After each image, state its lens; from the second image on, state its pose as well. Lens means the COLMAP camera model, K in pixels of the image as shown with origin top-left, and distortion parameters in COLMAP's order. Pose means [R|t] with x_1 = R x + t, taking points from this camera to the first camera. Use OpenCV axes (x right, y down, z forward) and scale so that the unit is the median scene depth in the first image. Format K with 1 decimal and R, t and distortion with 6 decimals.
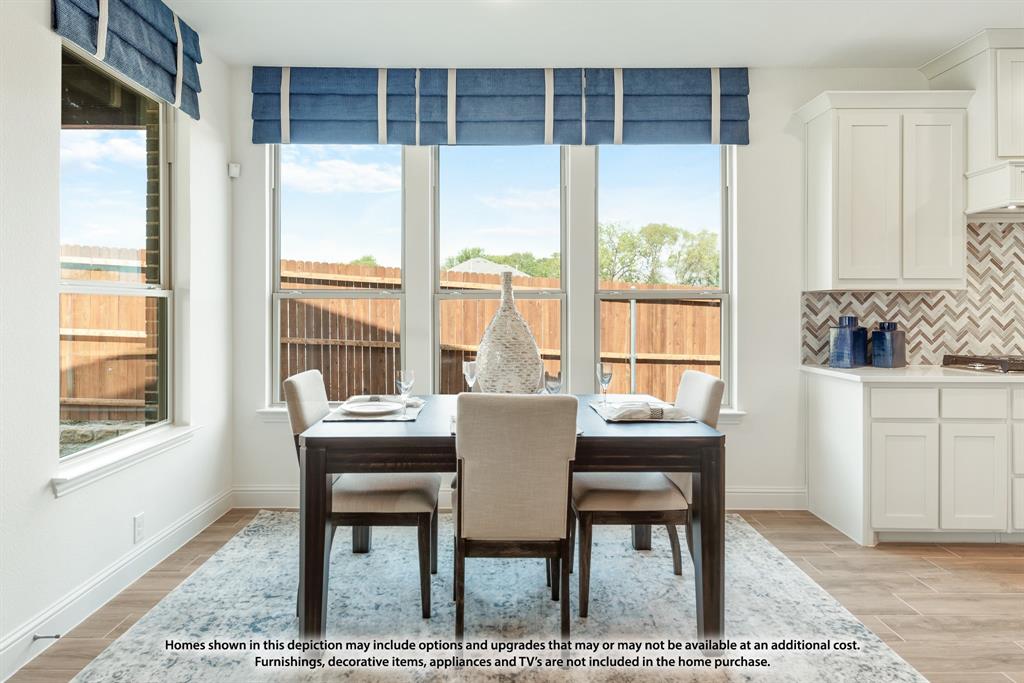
lens RADIAL K [[639.3, 0, 494.1], [0, 639.3, 308.3], [0, 0, 1]] dist [0.034569, -0.022526]
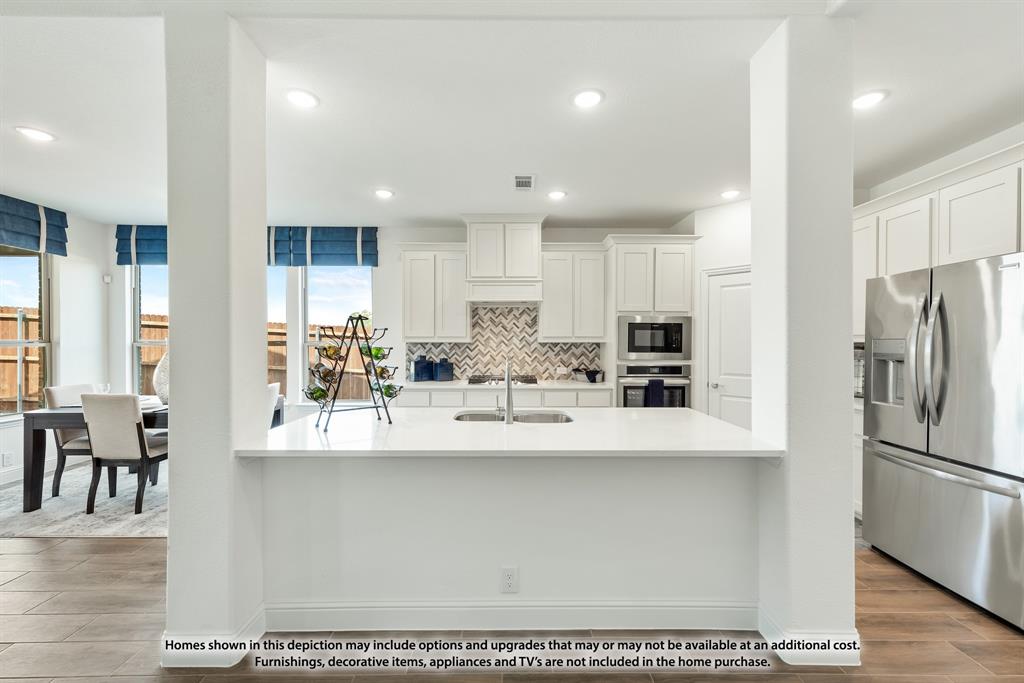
lens RADIAL K [[439.5, 0, 524.7], [0, 439.5, 341.8], [0, 0, 1]] dist [0.008181, -0.002154]
pose [[0.999917, 0.000018, 0.012888, 0.820211], [-0.000071, 0.999992, 0.004091, -0.033431], [-0.012888, -0.004091, 0.999909, -0.329512]]
